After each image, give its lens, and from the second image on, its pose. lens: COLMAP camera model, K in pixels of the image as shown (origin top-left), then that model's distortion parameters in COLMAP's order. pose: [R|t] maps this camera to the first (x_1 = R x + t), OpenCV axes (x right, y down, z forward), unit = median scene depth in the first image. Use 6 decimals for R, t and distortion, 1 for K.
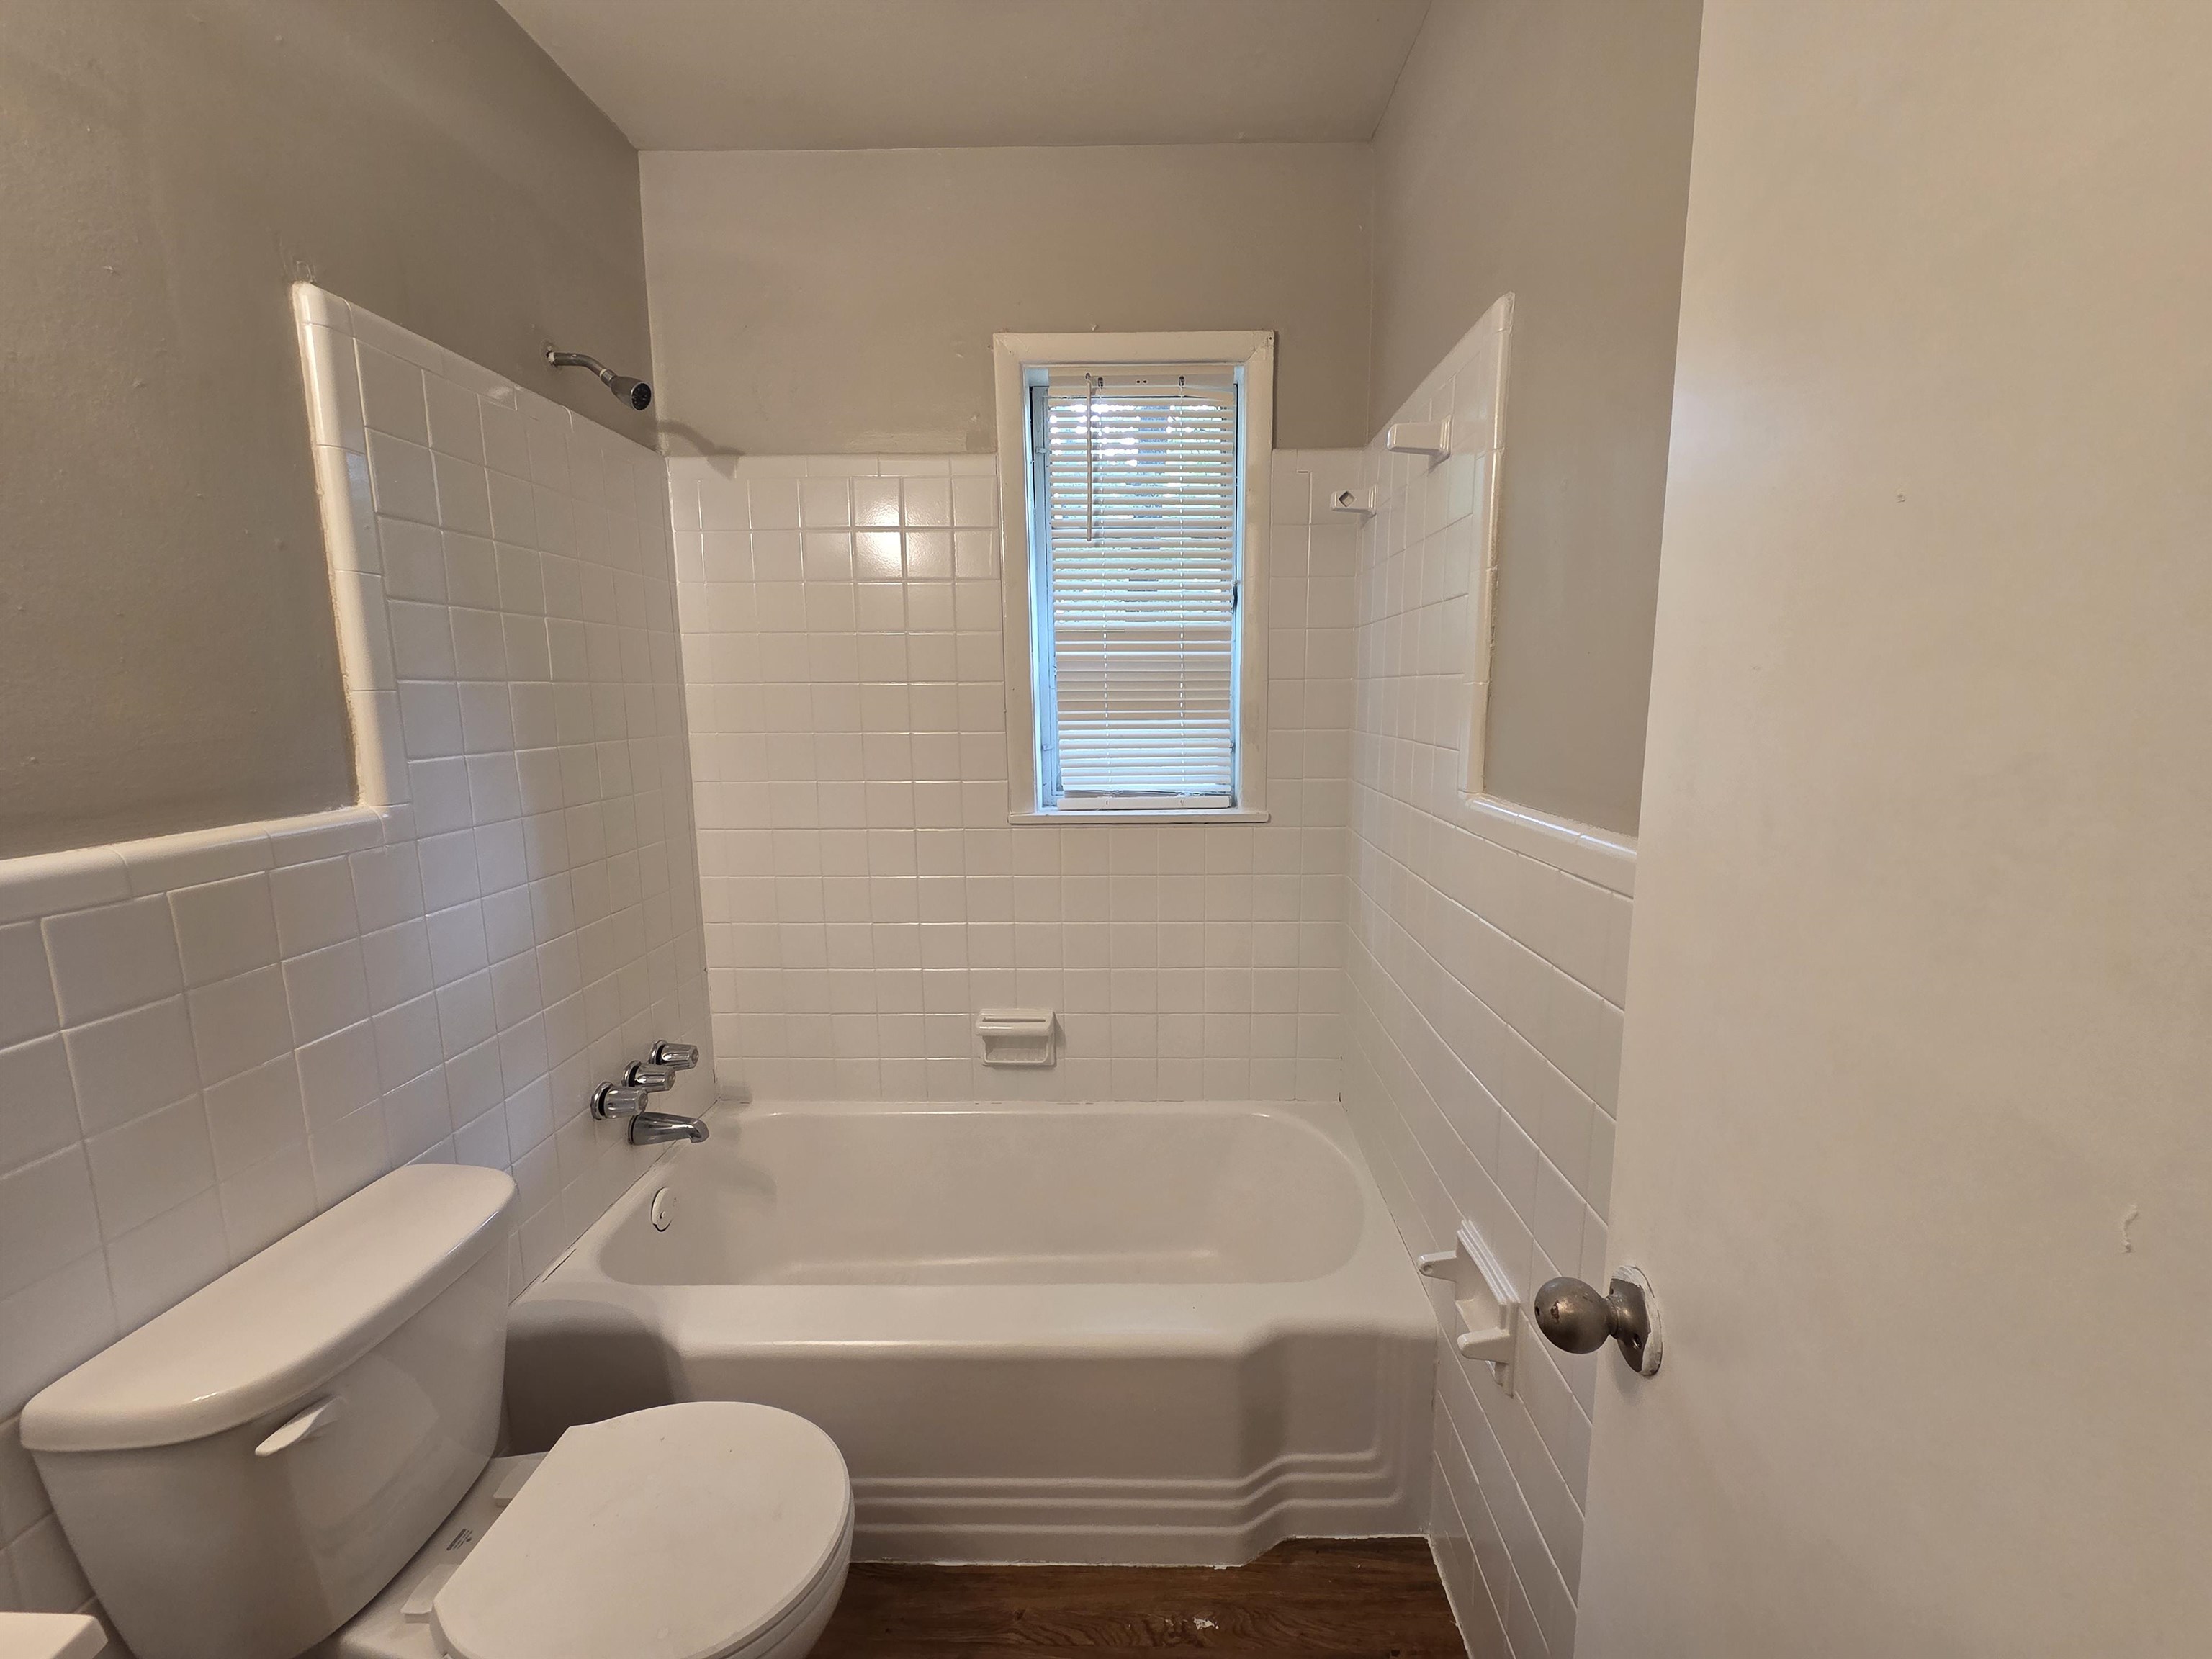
lens RADIAL K [[903.8, 0, 1117.8], [0, 903.8, 832.0], [0, 0, 1]] dist [0.000238, -0.001051]
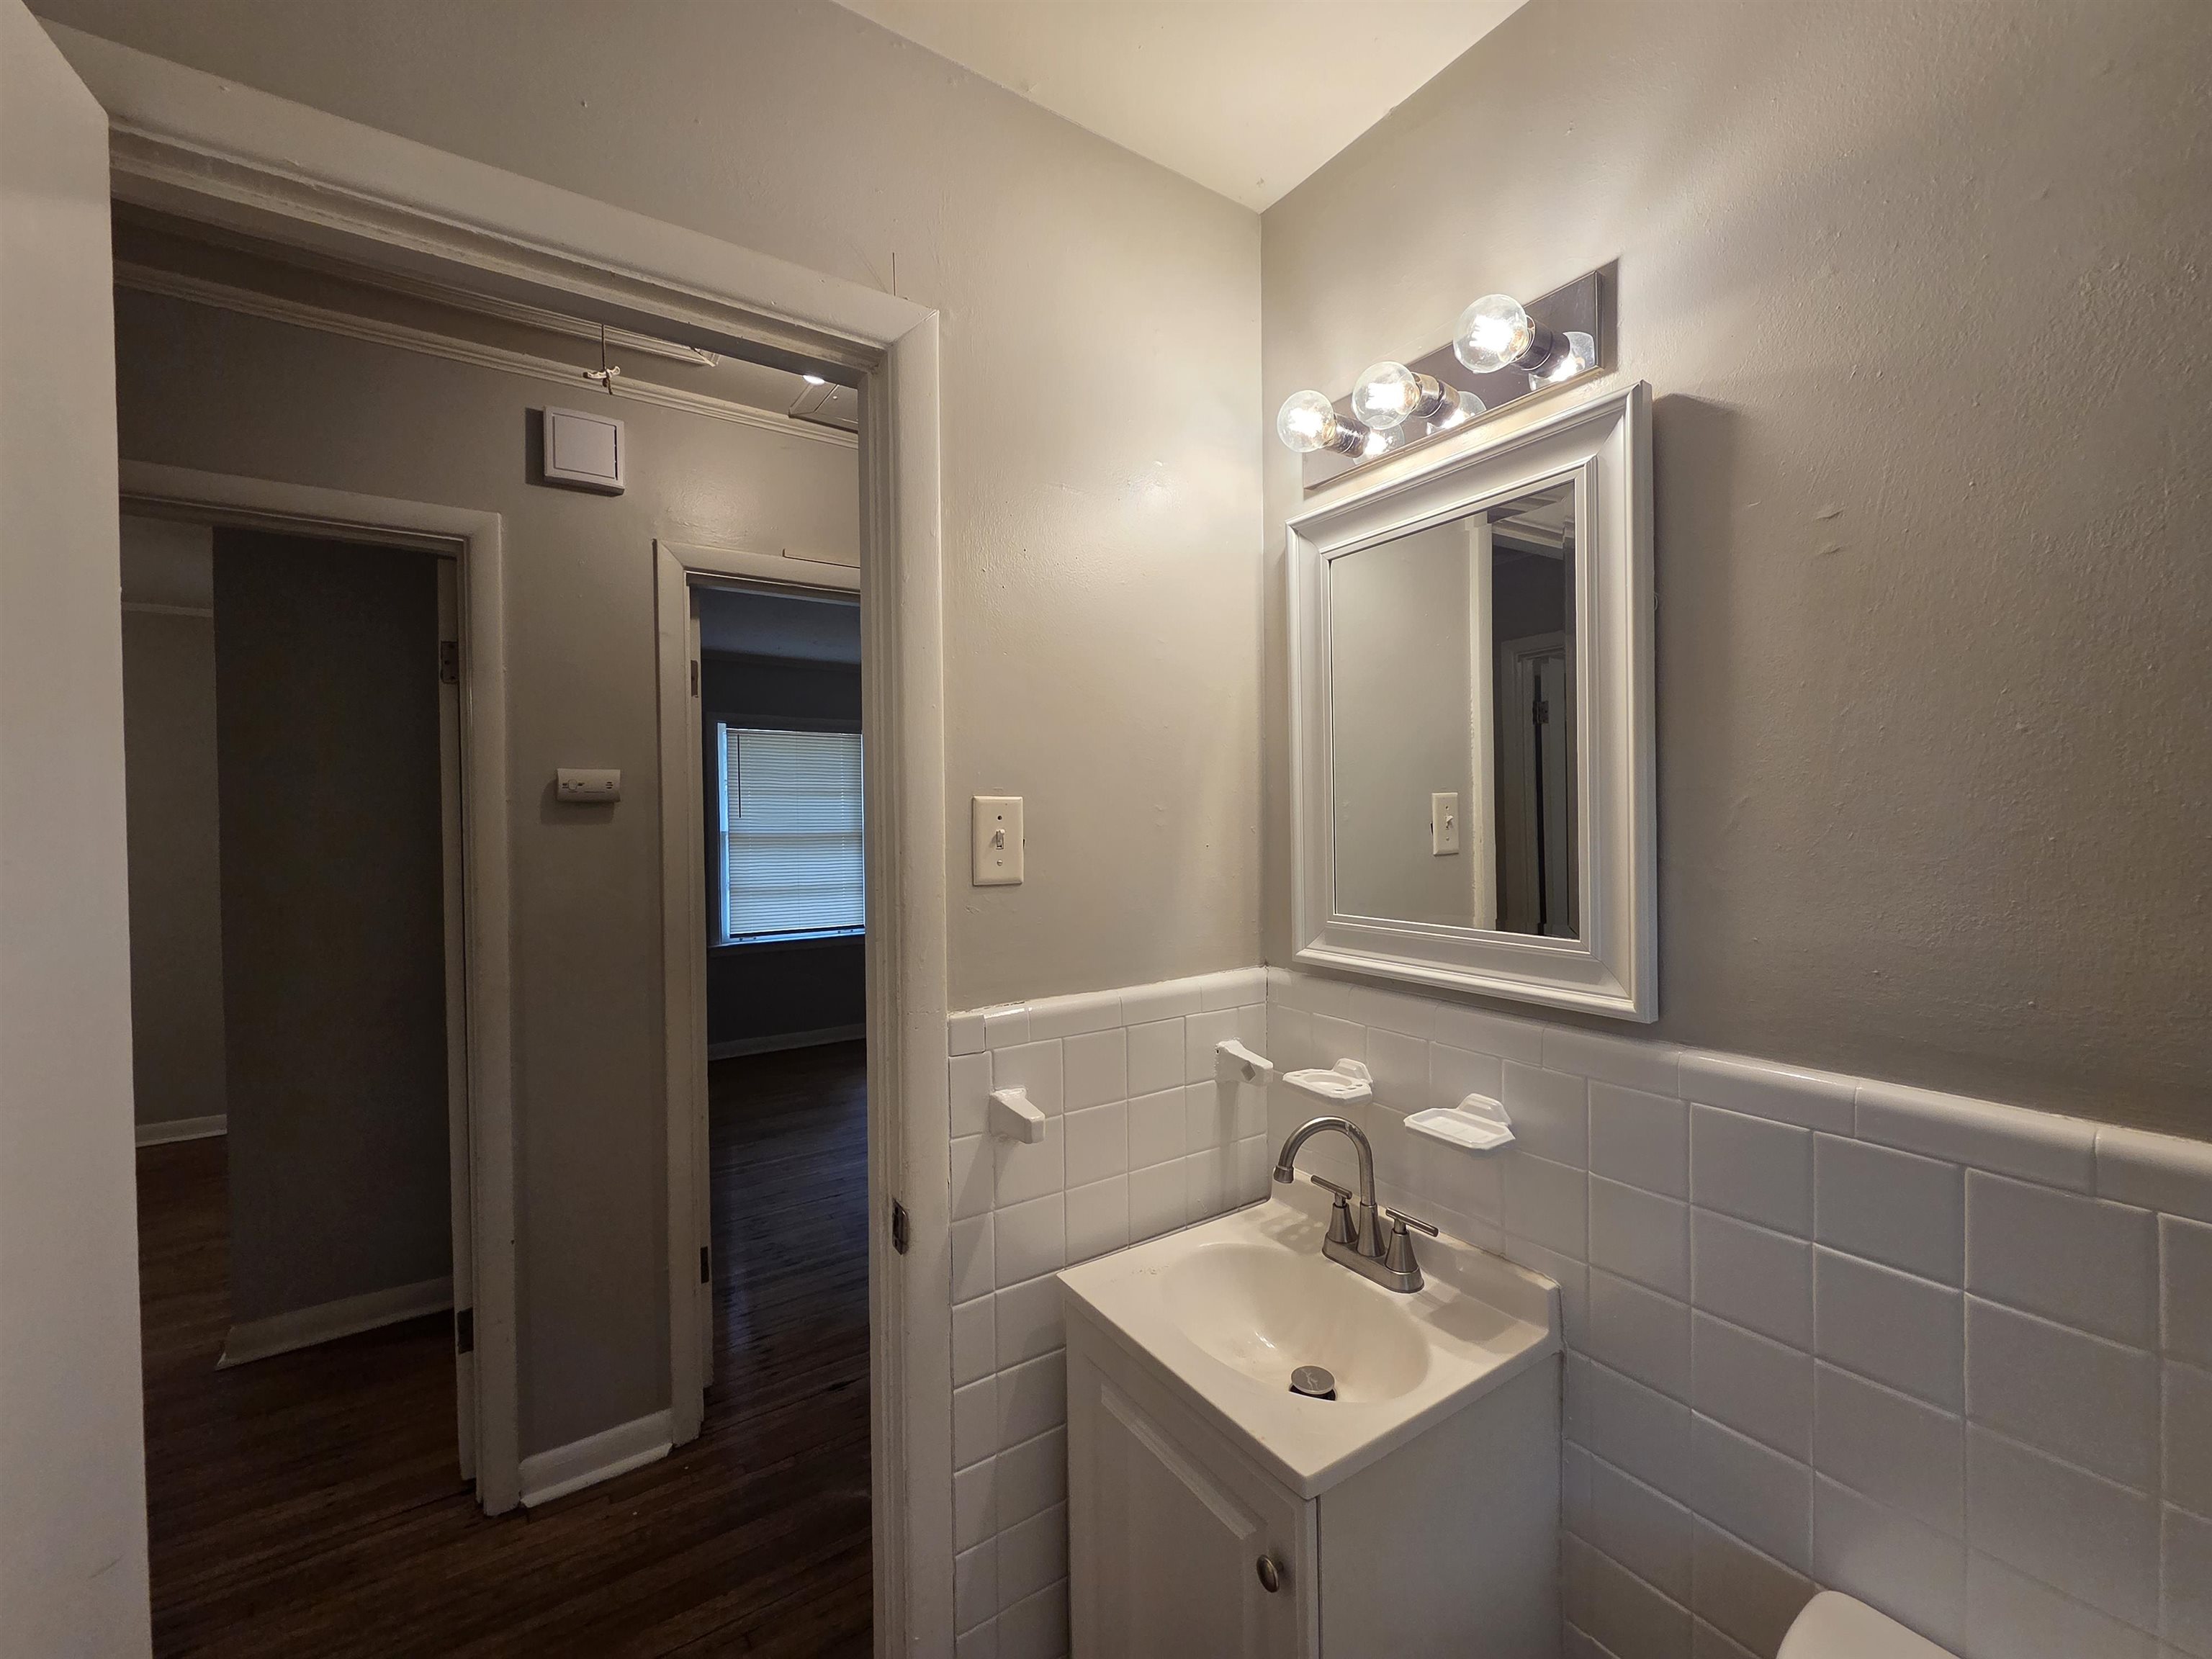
lens RADIAL K [[903.8, 0, 1111.5], [0, 903.8, 818.7], [0, 0, 1]] dist [0.000238, -0.001051]
pose [[-0.815690, 0.023662, -0.578005, 0.028329], [-0.070829, 0.987561, 0.140383, -0.169245], [0.574136, 0.155448, -0.803868, 0.611976]]
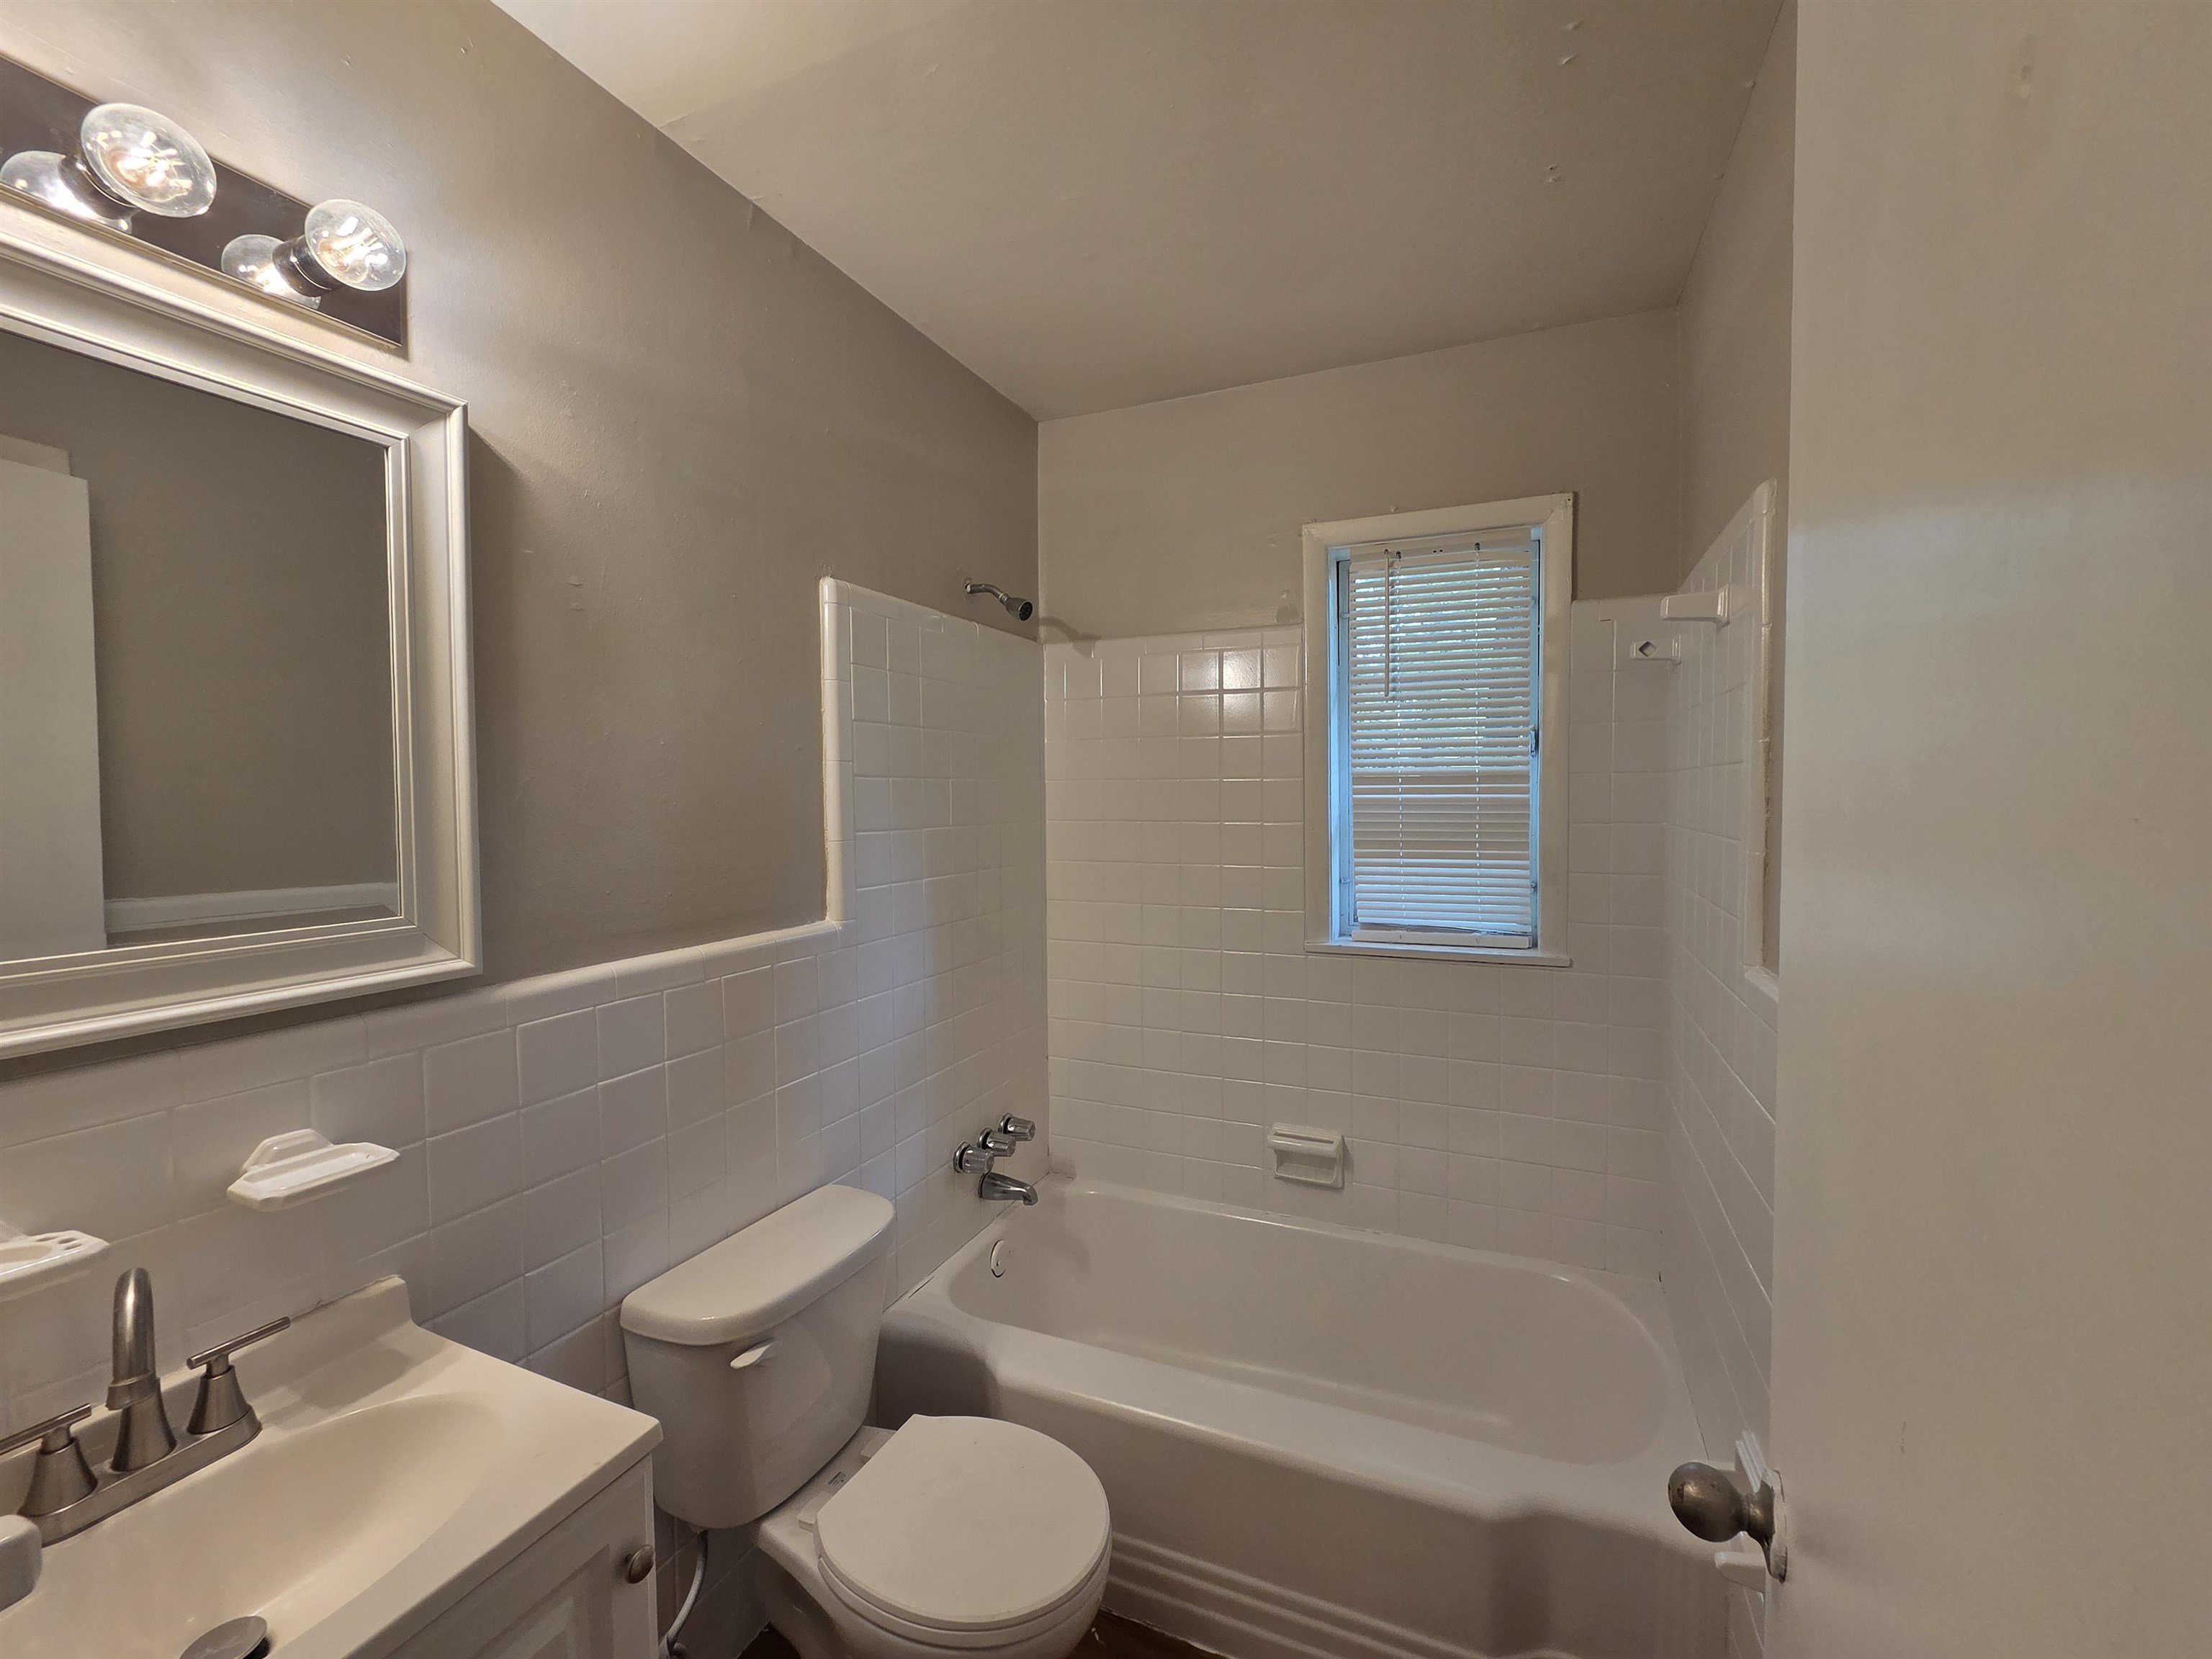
lens RADIAL K [[903.8, 0, 1118.0], [0, 903.8, 826.7], [0, 0, 1]] dist [0.000238, -0.001051]
pose [[0.925942, 0.012431, -0.377462, 0.096221], [-0.055787, 0.992996, -0.104147, -0.038631], [0.373524, 0.117491, 0.920150, -0.121678]]
